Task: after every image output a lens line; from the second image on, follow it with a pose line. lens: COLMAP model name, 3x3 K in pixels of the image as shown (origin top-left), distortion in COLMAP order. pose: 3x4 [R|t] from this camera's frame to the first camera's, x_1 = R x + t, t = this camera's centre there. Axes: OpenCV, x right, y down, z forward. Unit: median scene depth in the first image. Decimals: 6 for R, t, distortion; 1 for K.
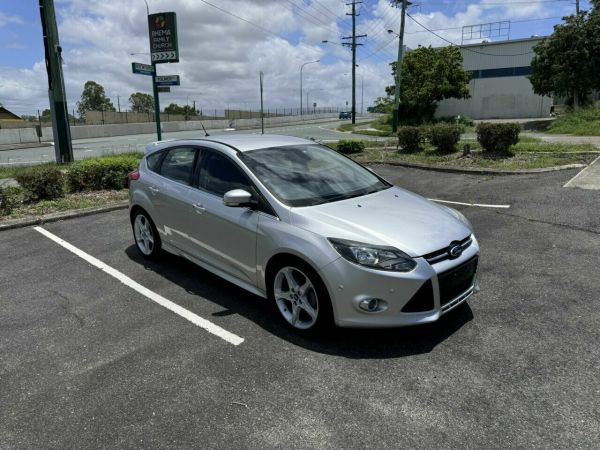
lens RADIAL K [[422.8, 0, 300.0], [0, 422.8, 225.0], [0, 0, 1]] dist [0.006148, 0.000132]
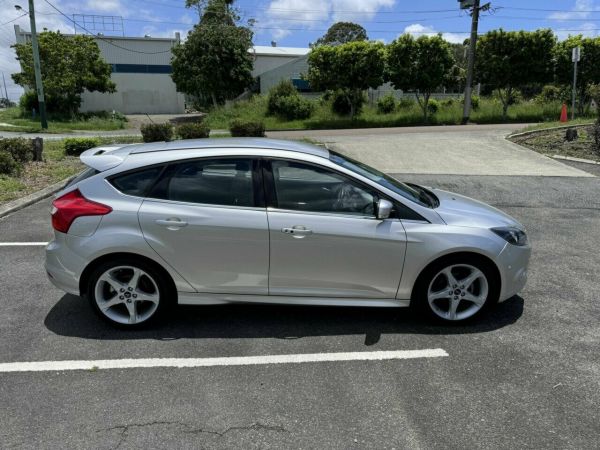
lens RADIAL K [[428.6, 0, 297.0], [0, 428.6, 225.5], [0, 0, 1]] dist [0.004661, -0.006407]
pose [[0.669032, -0.174536, 0.722449, -0.106629], [0.167020, 0.982480, 0.082686, -0.015402], [-0.724224, 0.065344, 0.686462, 0.056112]]
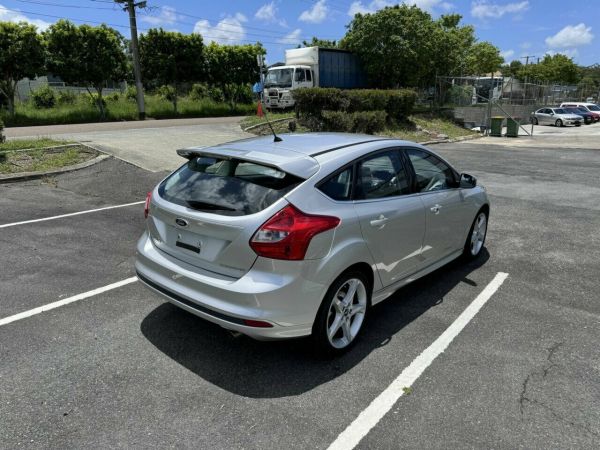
lens RADIAL K [[428.6, 0, 297.0], [0, 428.6, 225.5], [0, 0, 1]] dist [0.004661, -0.006407]
pose [[-0.092105, -0.247972, 0.964379, -0.145993], [0.237295, 0.935127, 0.263114, -0.042409], [-0.967061, 0.253077, -0.027287, 0.171170]]
